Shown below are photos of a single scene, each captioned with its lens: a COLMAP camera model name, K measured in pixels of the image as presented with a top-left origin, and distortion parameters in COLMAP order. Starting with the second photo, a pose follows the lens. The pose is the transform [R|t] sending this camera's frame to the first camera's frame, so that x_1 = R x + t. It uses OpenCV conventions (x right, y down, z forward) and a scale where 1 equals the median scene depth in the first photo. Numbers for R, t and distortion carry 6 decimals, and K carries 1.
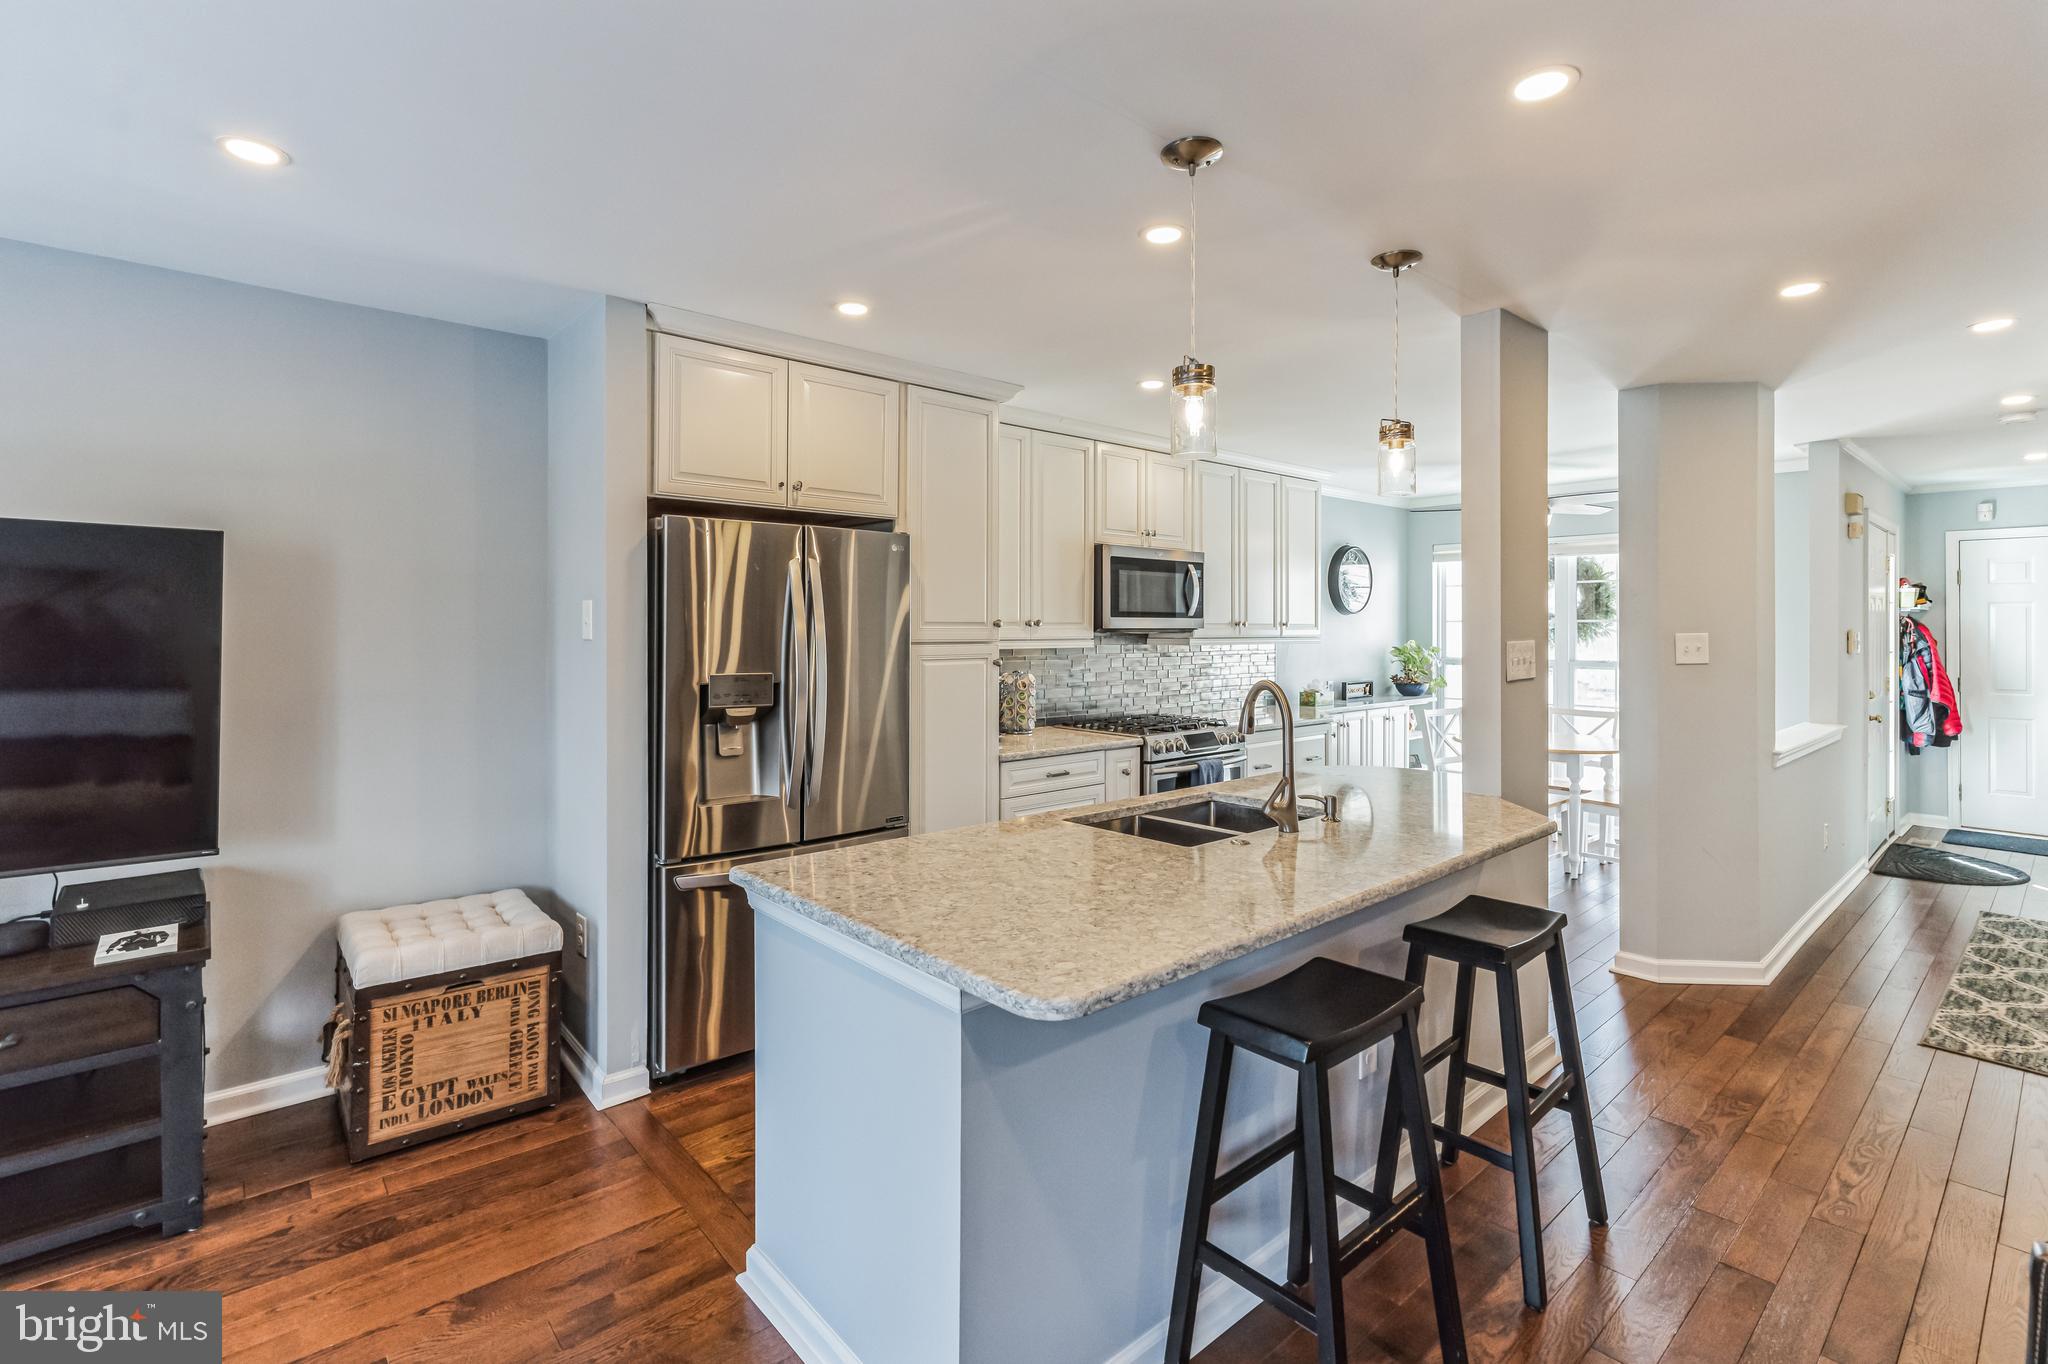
lens RADIAL K [[929.5, 0, 1021.5], [0, 929.5, 629.1], [0, 0, 1]] dist [-0.001851, 0.000381]
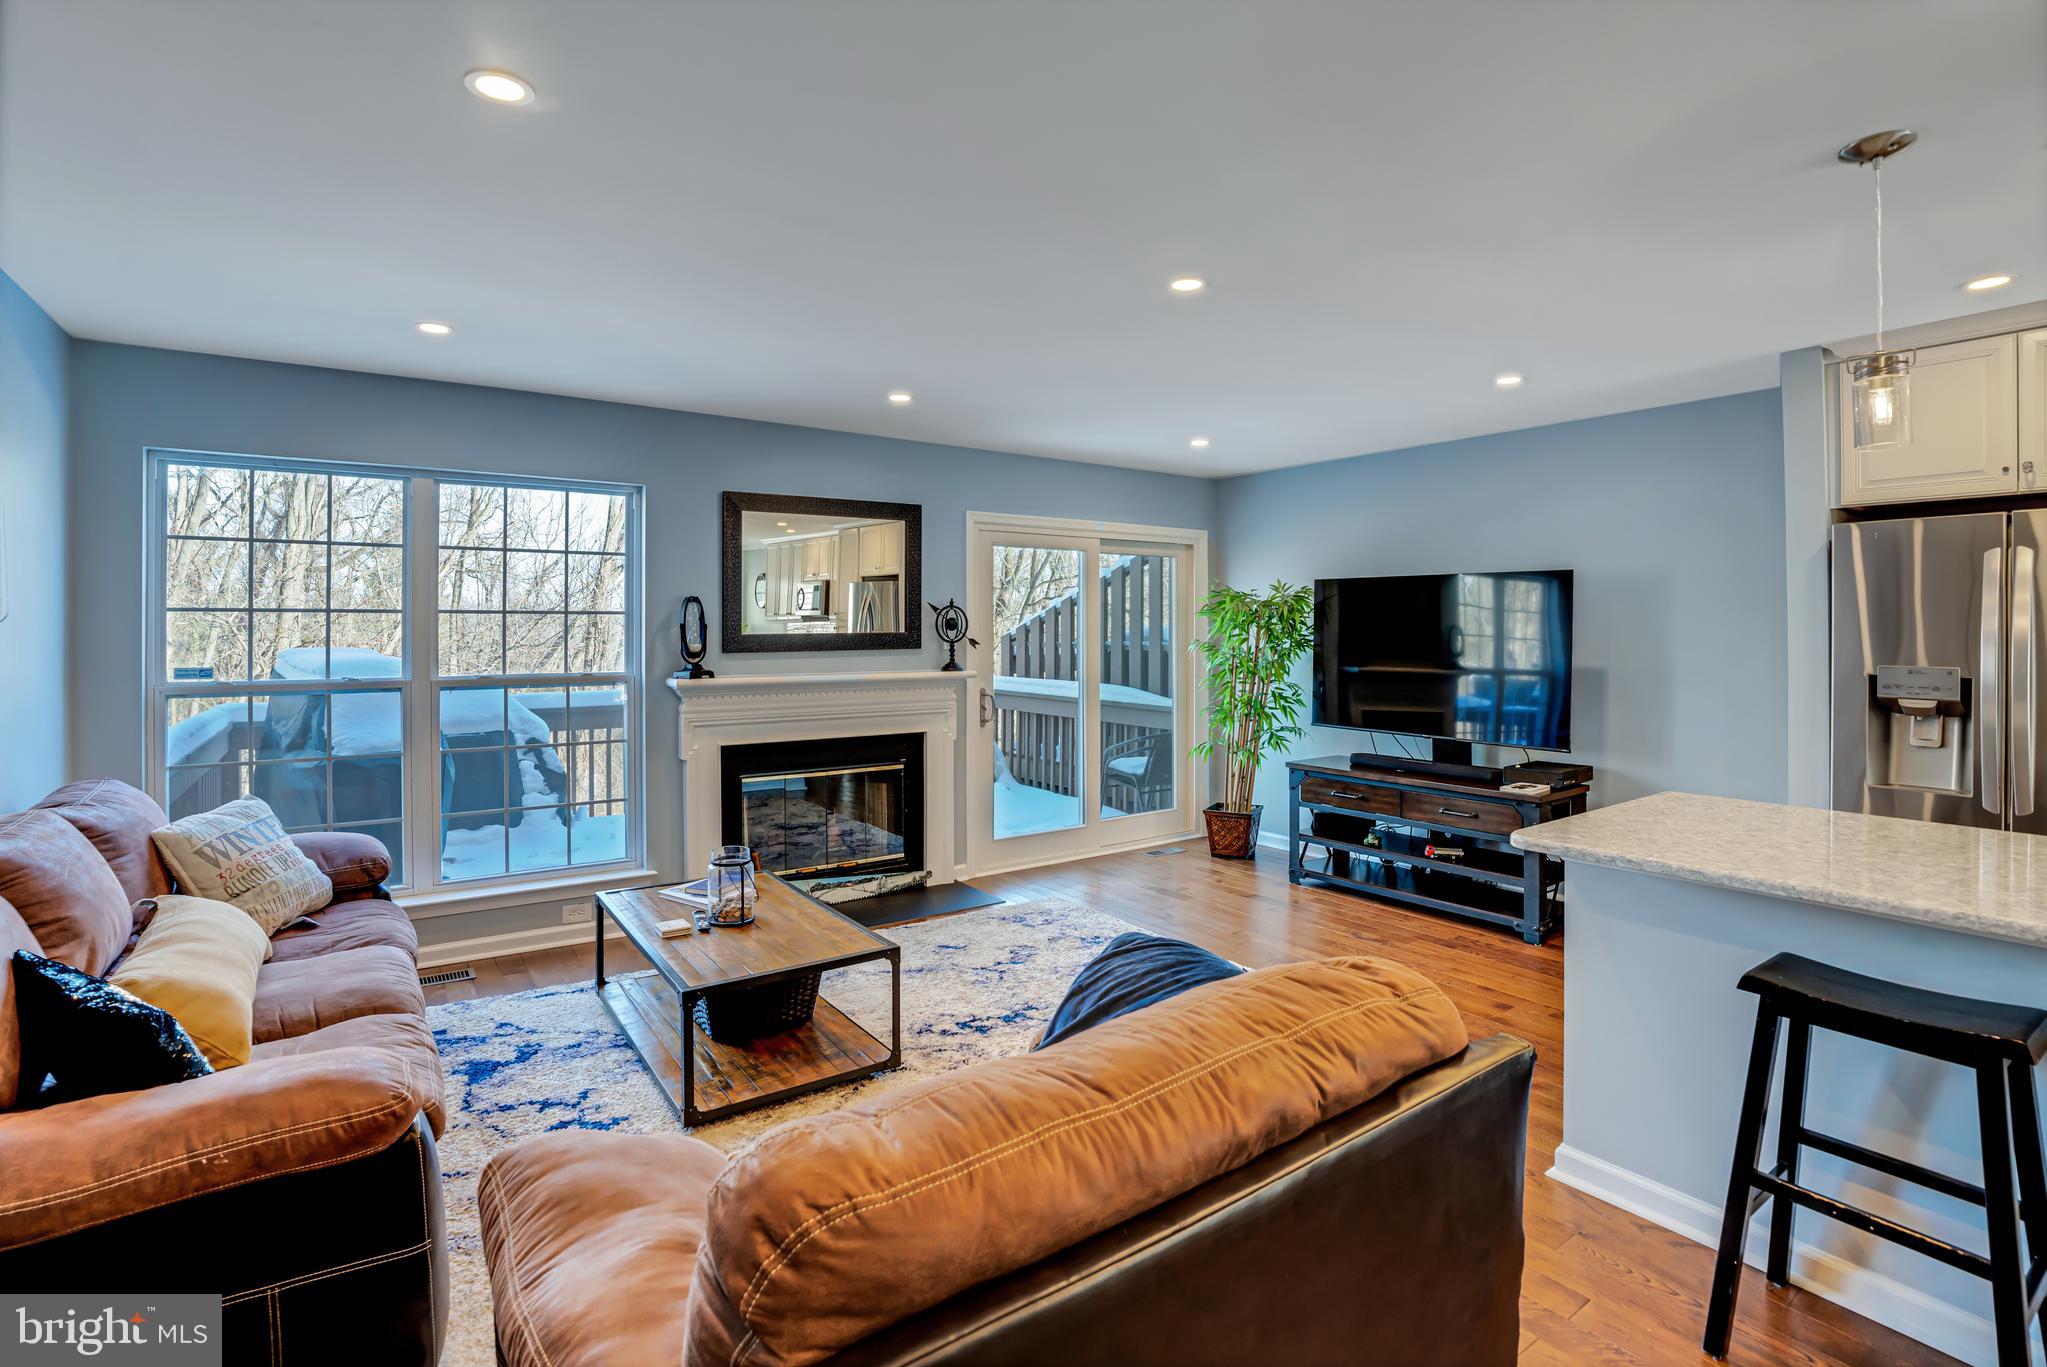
lens RADIAL K [[972.0, 0, 1023.8], [0, 972.0, 631.2], [0, 0, 1]] dist [-0.067652, 0.025148]
pose [[-0.098334, 0.000977, -0.995153, 0.543588], [0.001760, 0.999998, 0.000808, 0.003913], [0.995152, -0.001672, -0.098336, 0.077163]]
